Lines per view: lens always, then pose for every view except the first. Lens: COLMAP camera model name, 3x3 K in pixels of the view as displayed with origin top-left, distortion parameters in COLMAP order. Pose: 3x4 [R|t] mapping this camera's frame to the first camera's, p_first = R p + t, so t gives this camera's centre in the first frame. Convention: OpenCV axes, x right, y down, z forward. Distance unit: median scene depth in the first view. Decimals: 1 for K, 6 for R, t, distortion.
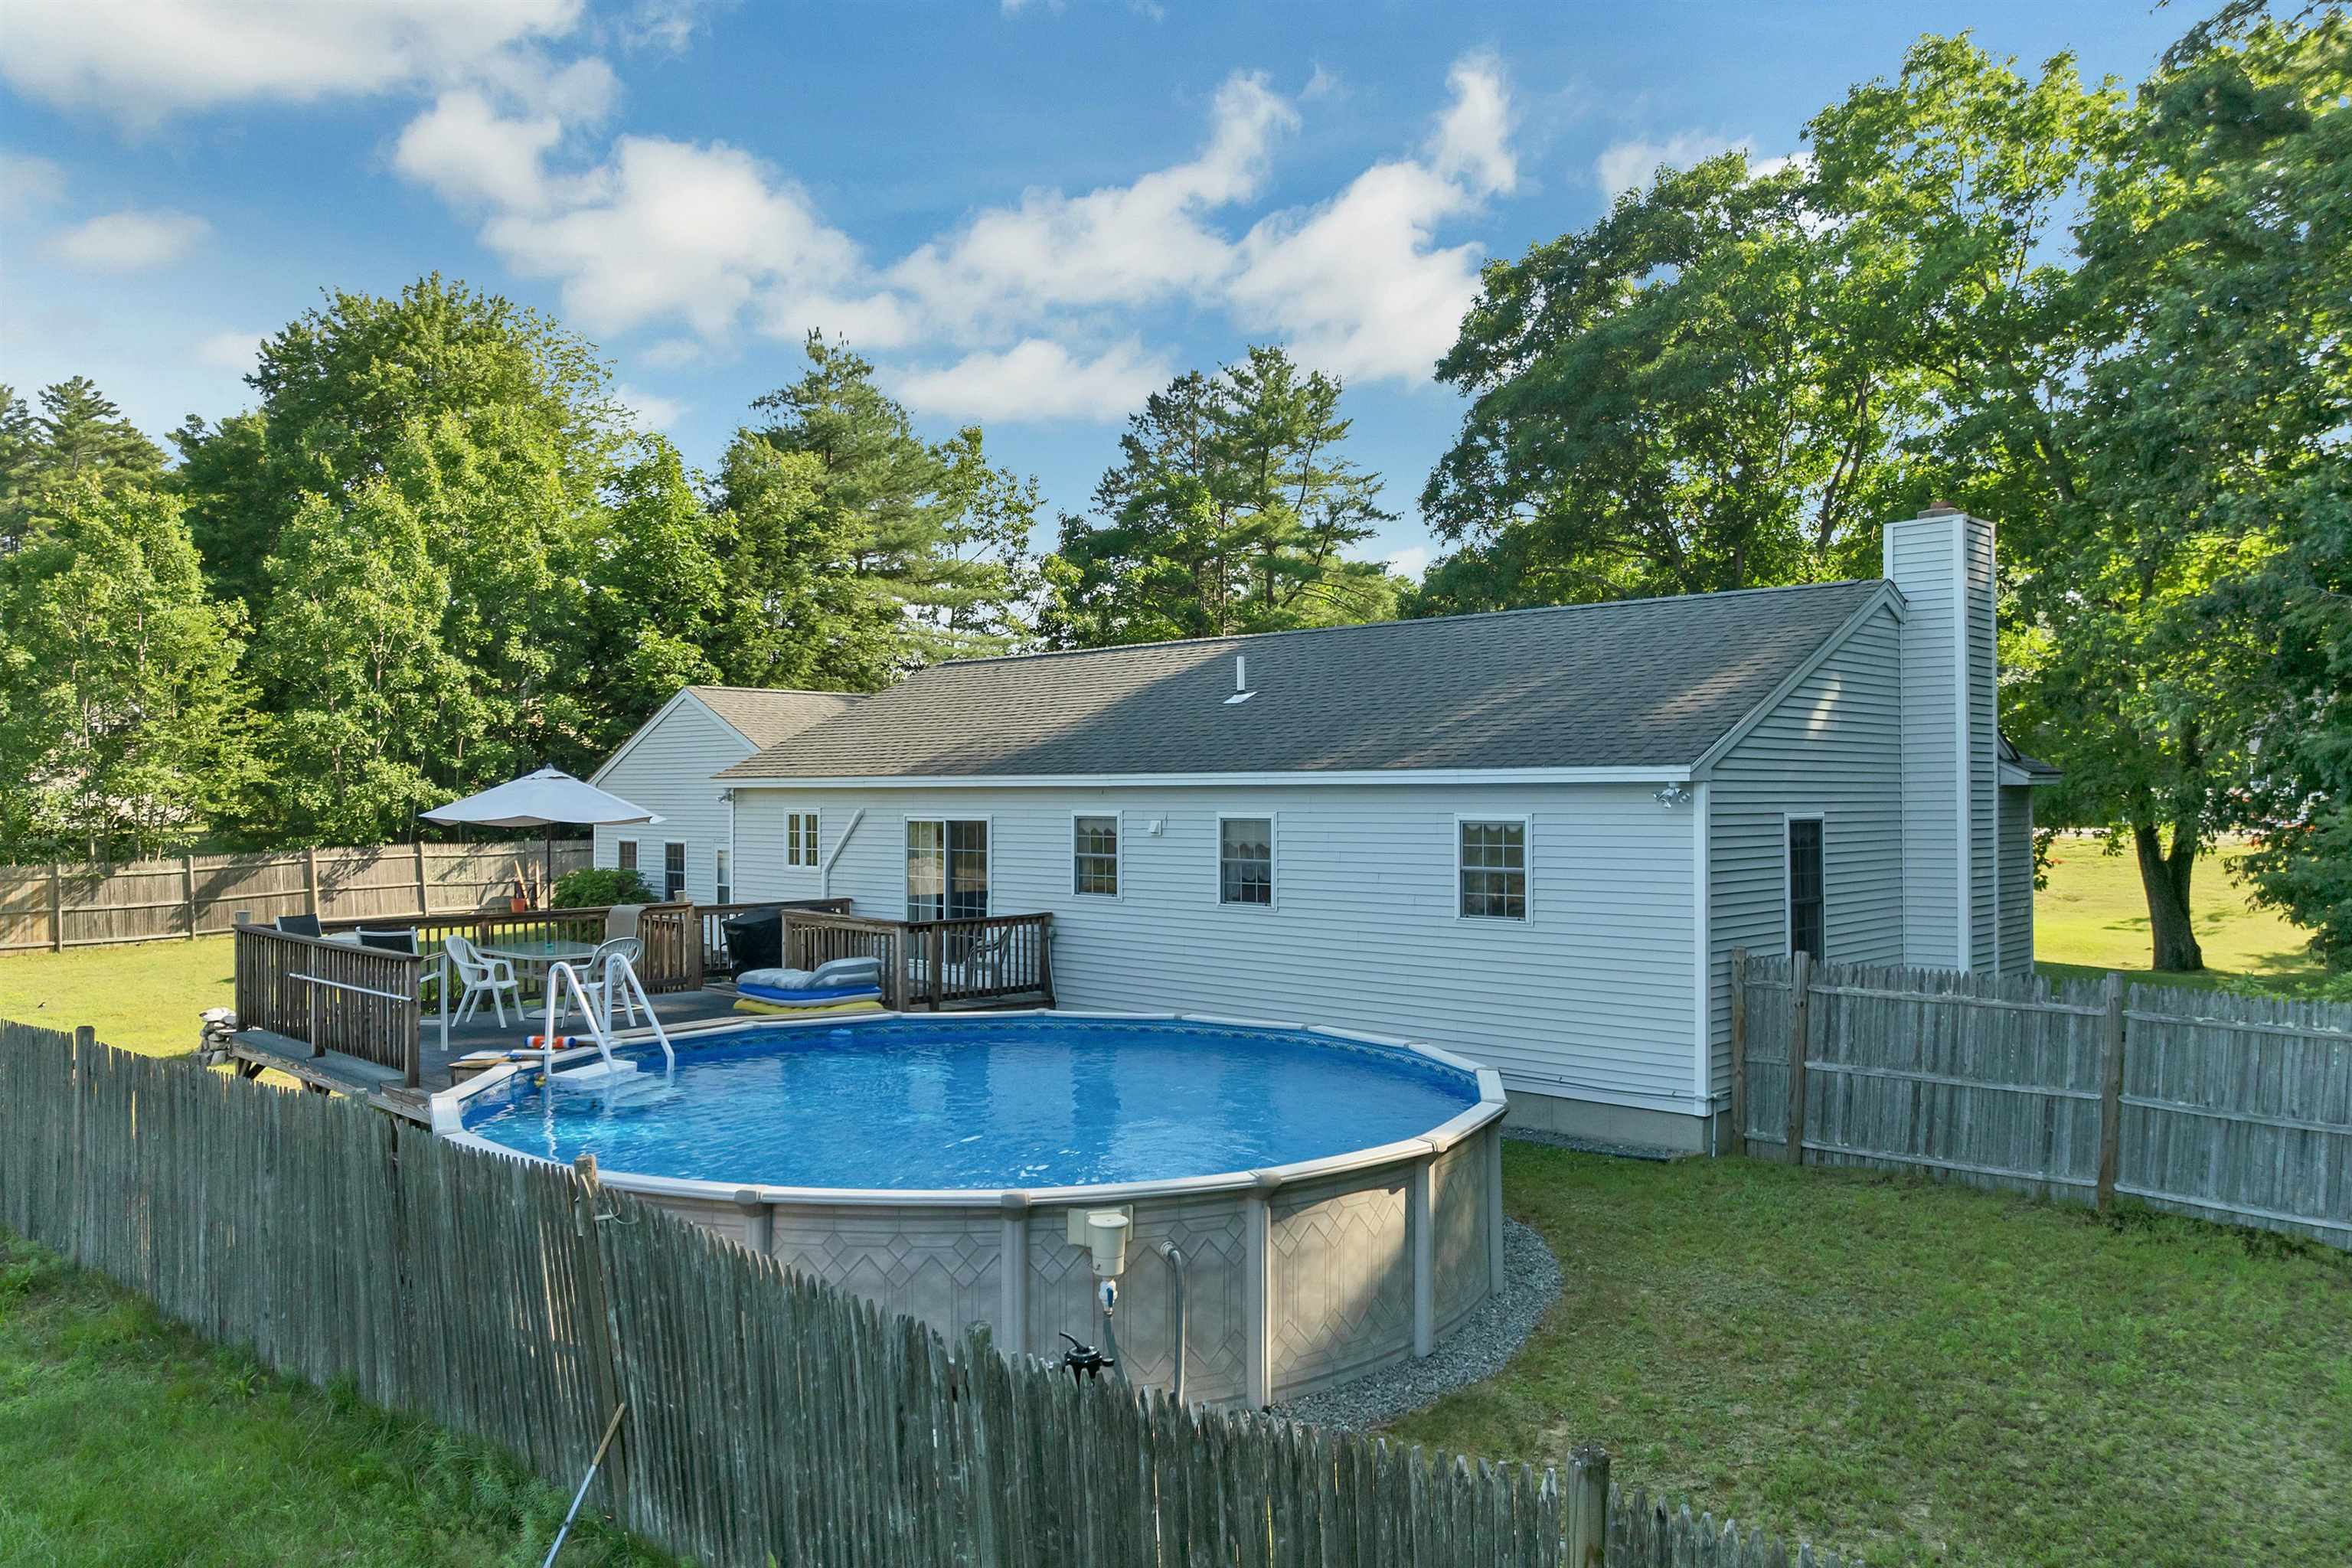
lens RADIAL K [[1706.8, 0, 1172.6], [0, 1706.8, 755.7], [0, 0, 1]] dist [-0.038595, -0.000821]
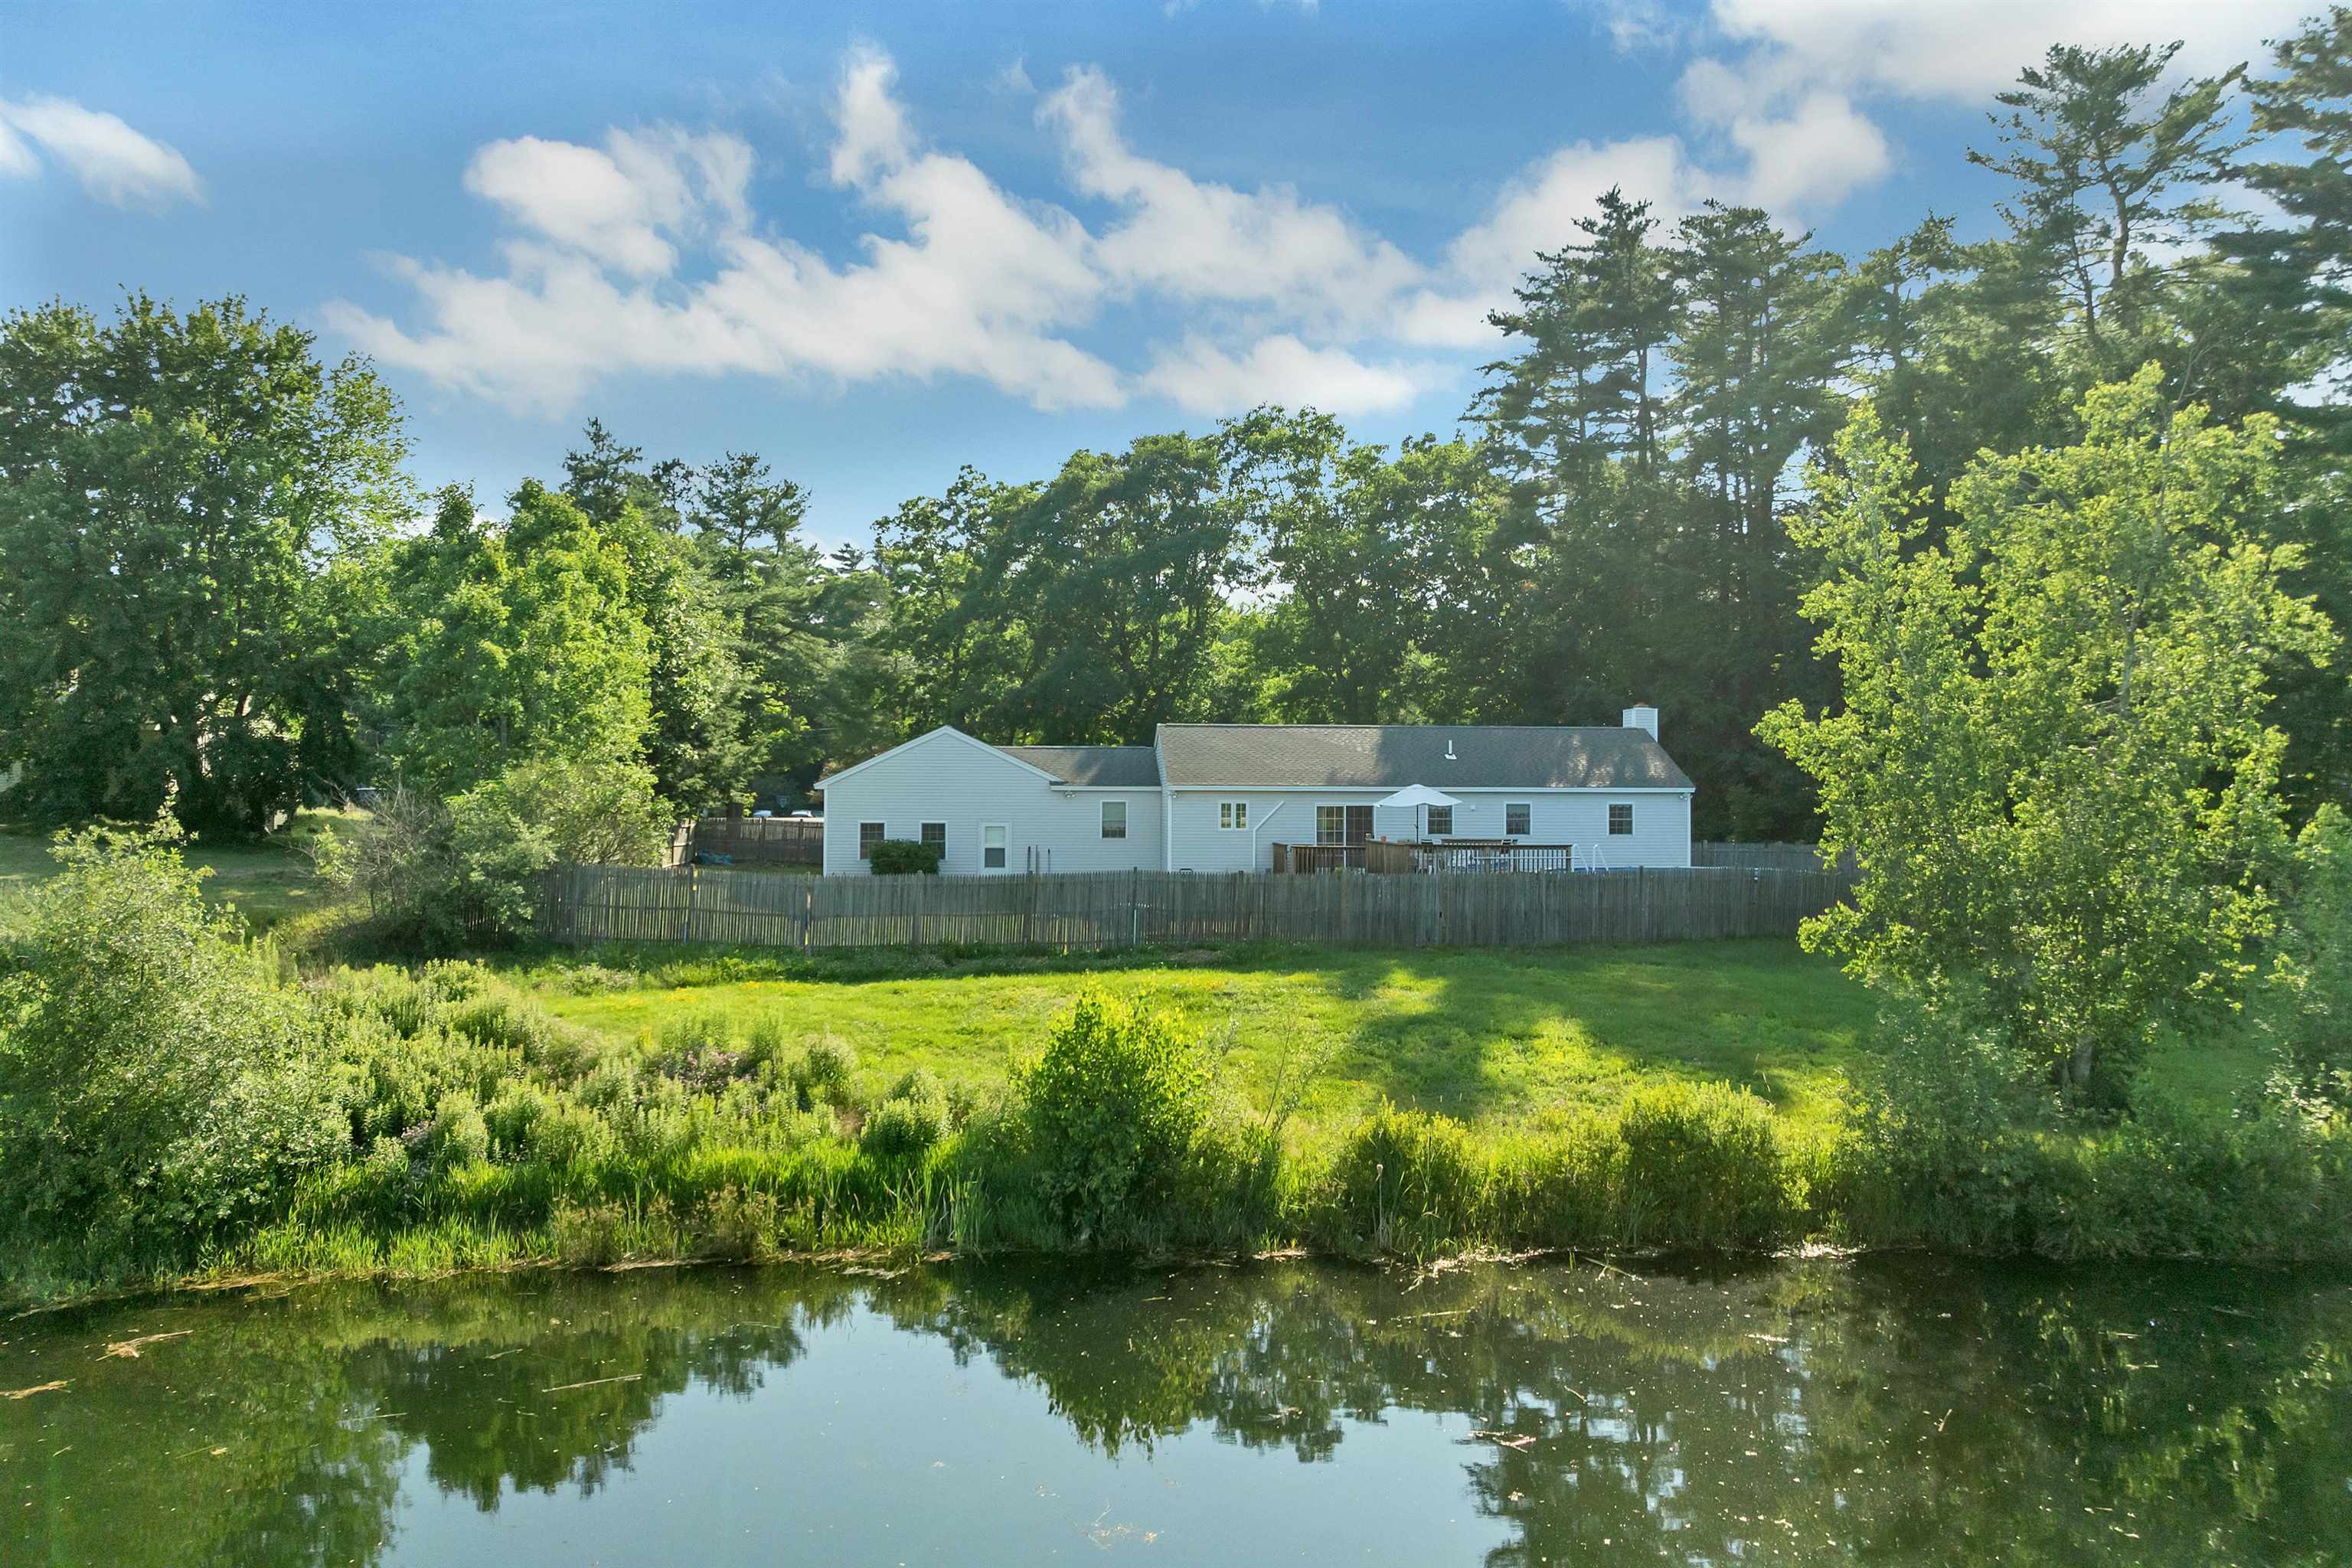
lens RADIAL K [[1706.8, 0, 1172.6], [0, 1706.8, 755.7], [0, 0, 1]] dist [-0.038595, -0.000821]
pose [[0.644858, 0.023927, 0.763928, -1.275596], [-0.022956, 0.999665, -0.011933, 0.002512], [-0.763958, -0.009842, 0.645191, -0.186807]]
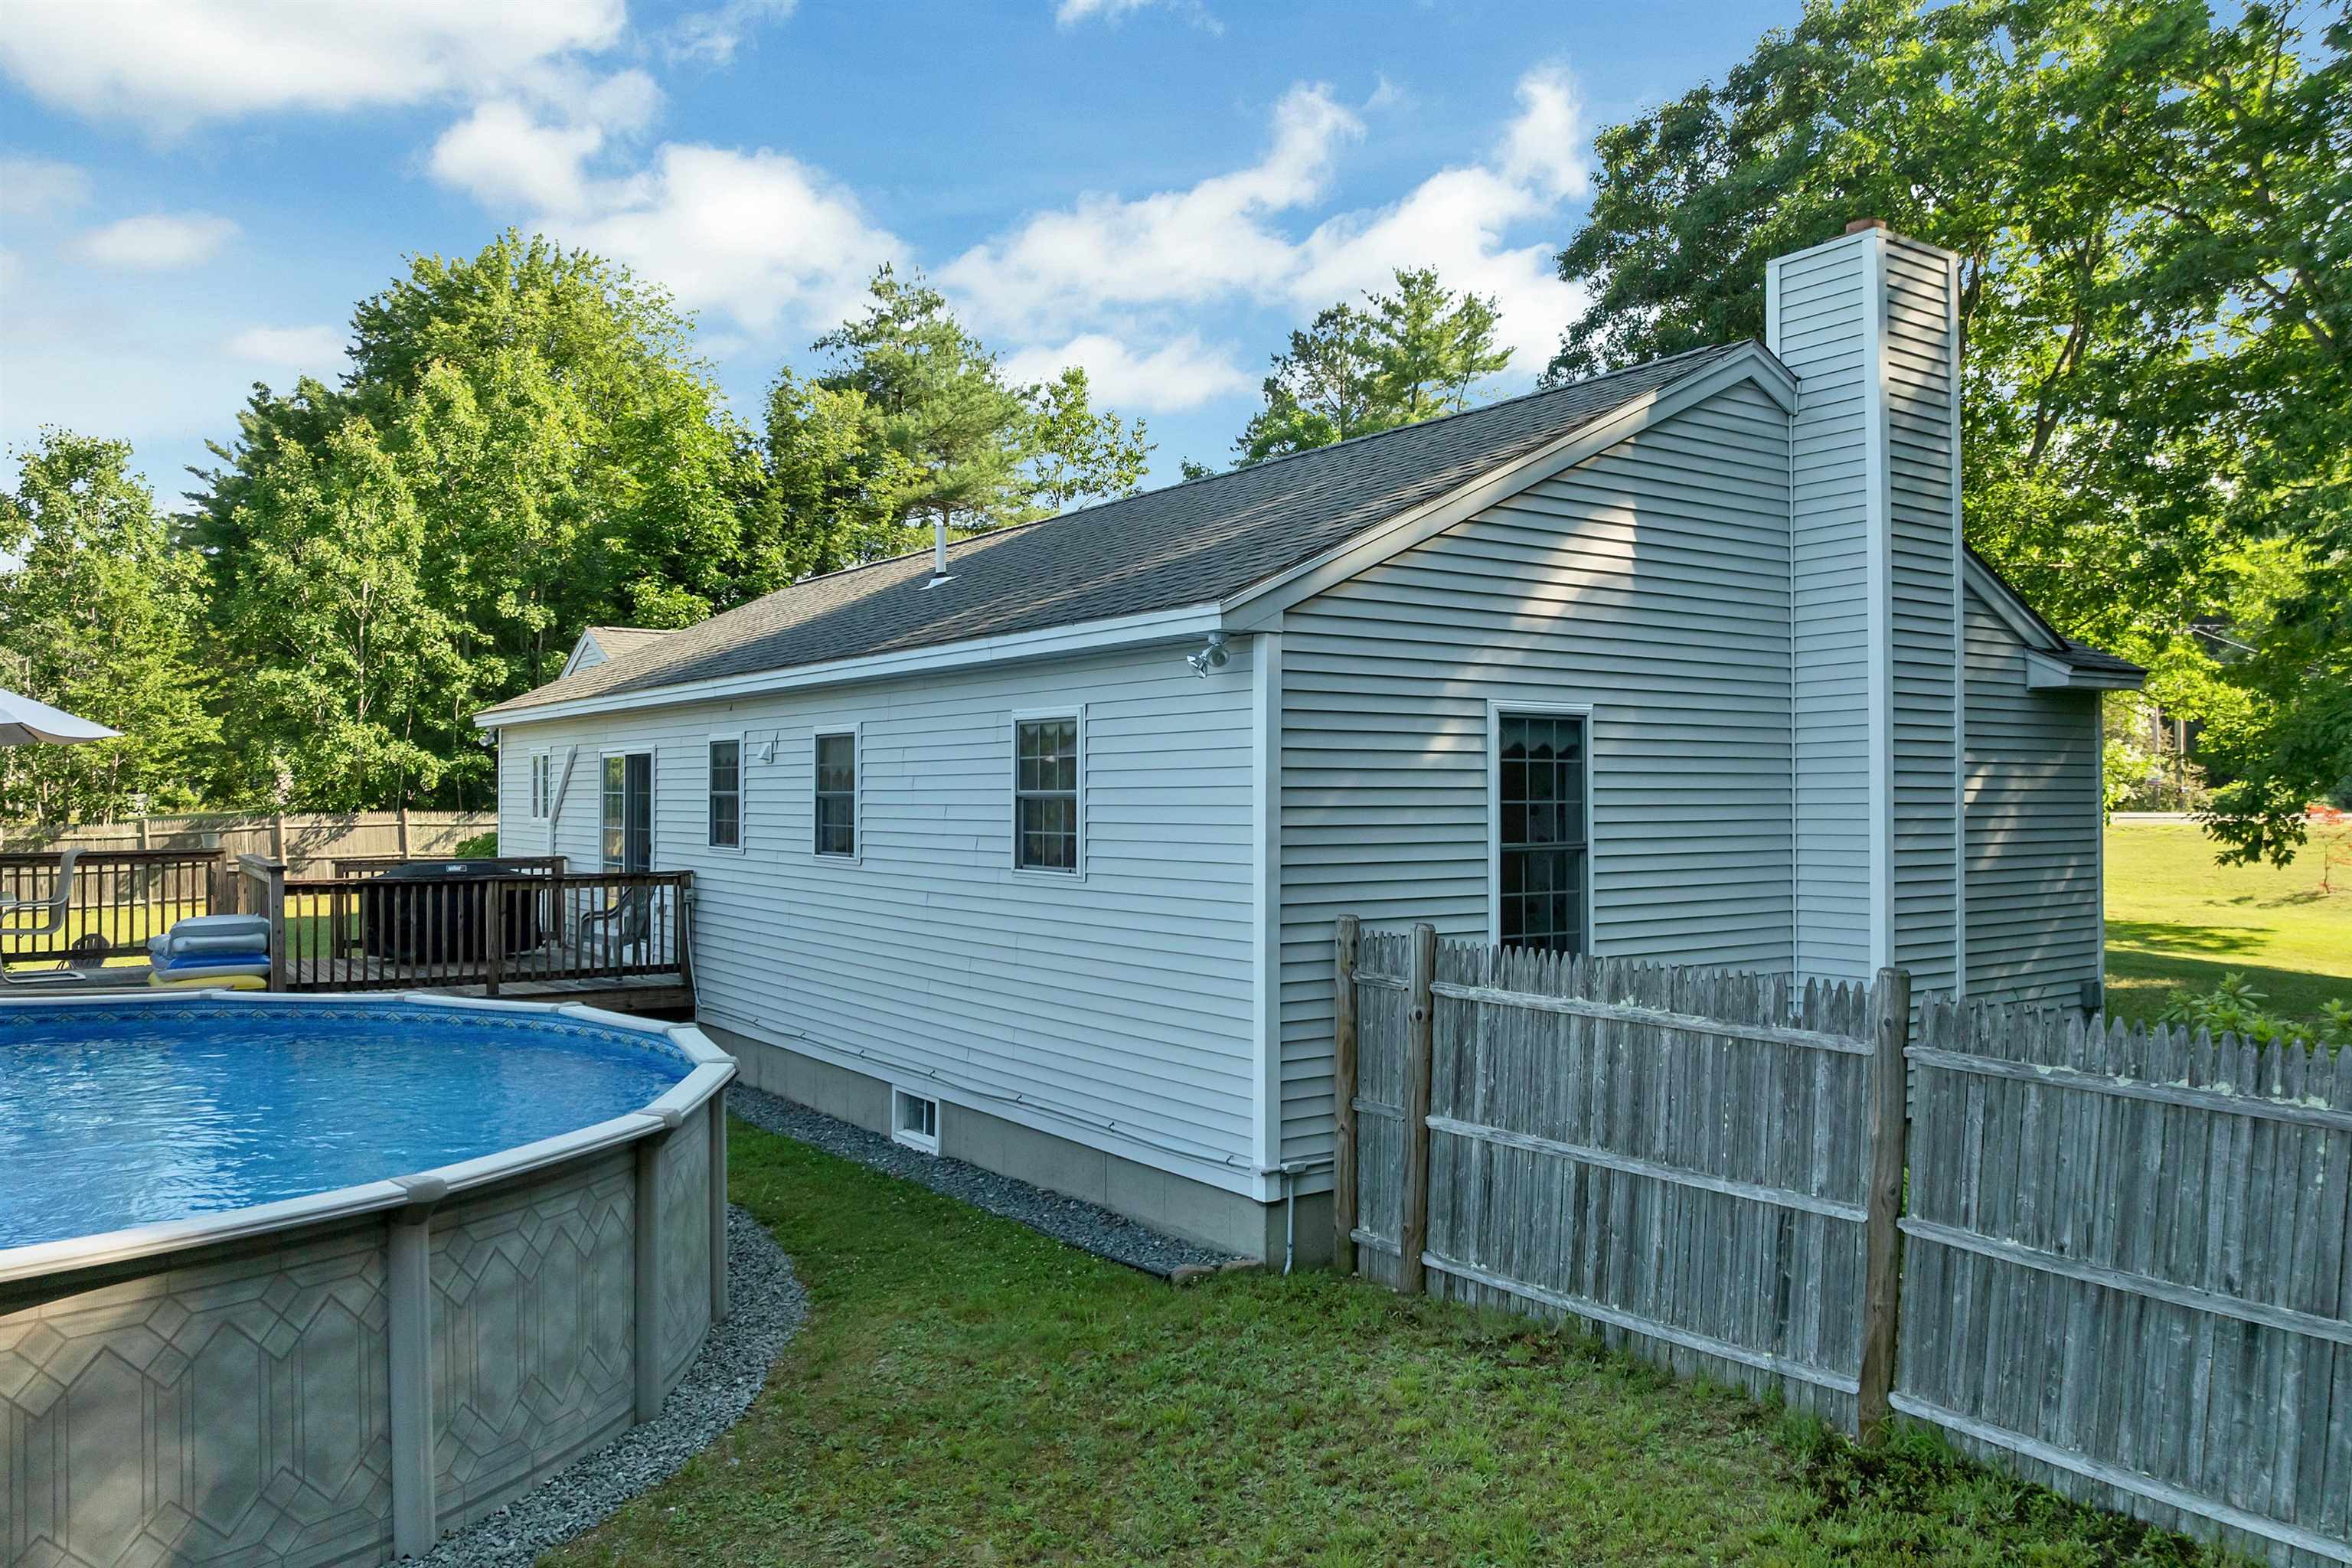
lens RADIAL K [[1706.8, 0, 1172.6], [0, 1706.8, 755.7], [0, 0, 1]] dist [-0.038595, -0.000821]
pose [[0.982621, -0.001773, -0.185615, 0.162974], [0.001857, 0.999998, 0.000282, 0.023925], [0.185614, -0.000622, 0.982623, 0.172636]]
